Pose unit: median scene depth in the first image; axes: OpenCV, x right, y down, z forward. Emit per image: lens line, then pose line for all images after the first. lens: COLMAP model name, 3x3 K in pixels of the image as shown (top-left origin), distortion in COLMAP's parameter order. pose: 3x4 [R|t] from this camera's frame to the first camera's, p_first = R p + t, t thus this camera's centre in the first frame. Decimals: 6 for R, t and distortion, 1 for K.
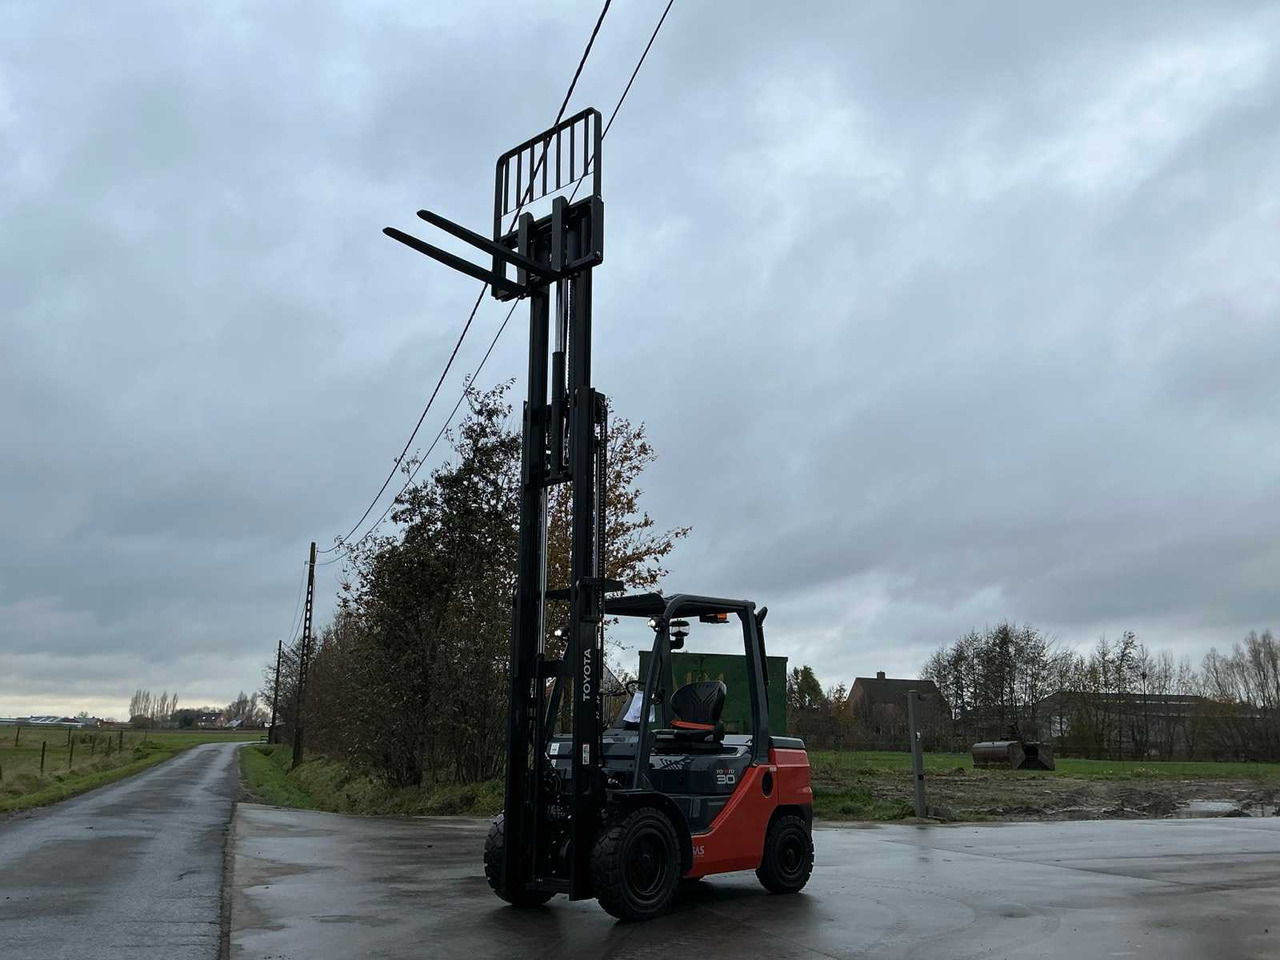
lens RADIAL K [[1167.8, 0, 640.0], [0, 1167.8, 480.0], [0, 0, 1]] dist [0.074187, -0.120549]
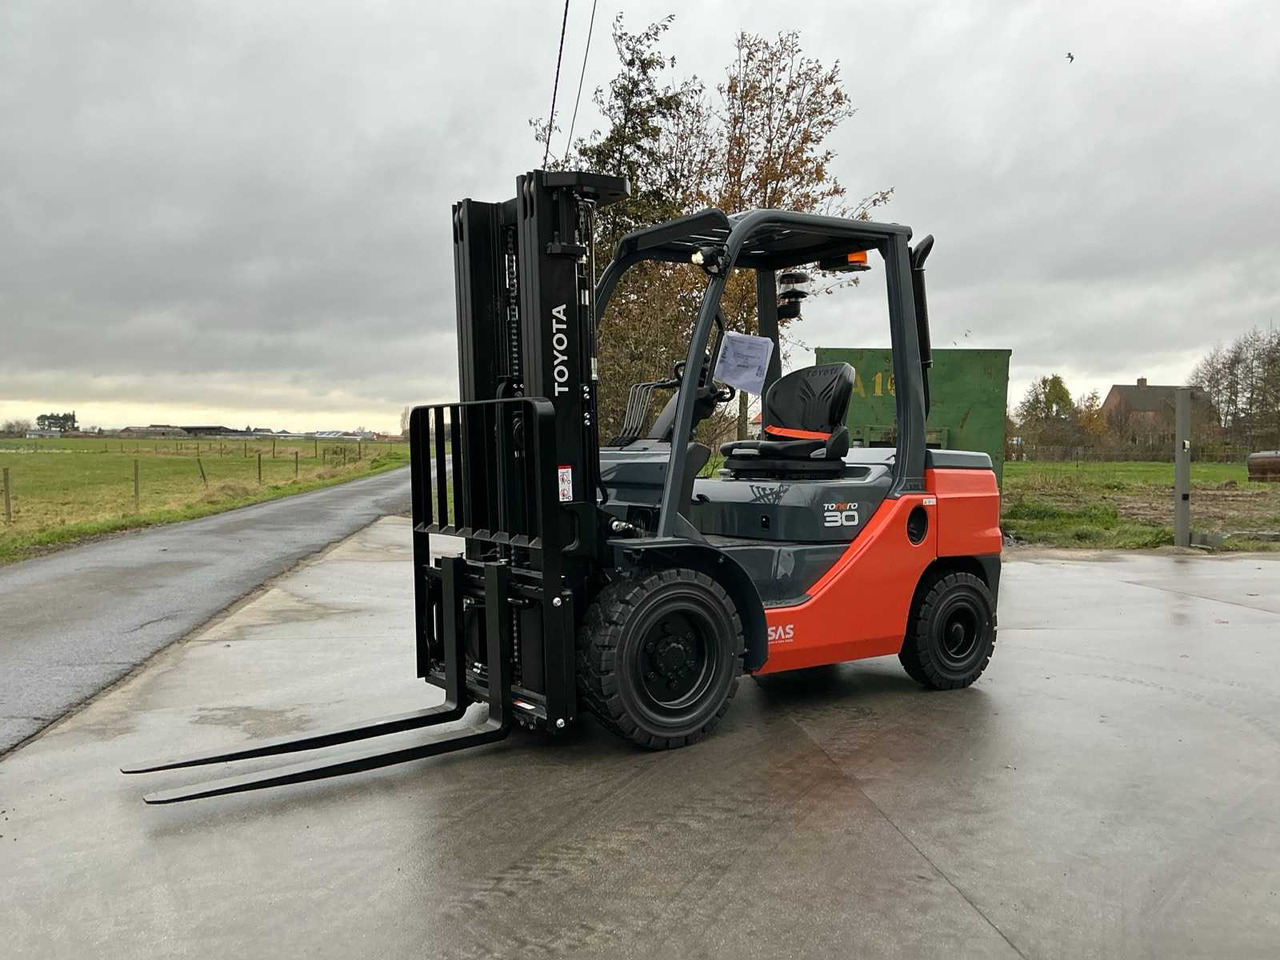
lens RADIAL K [[1019.3, 0, 639.3], [0, 1019.3, 505.0], [0, 0, 1]] dist [0.159969, -0.308608]
pose [[0.969163, 0.009940, -0.246220, 0.051312], [0.056235, 0.963899, 0.260261, 0.051605], [0.239919, -0.266081, 0.933617, 0.238619]]
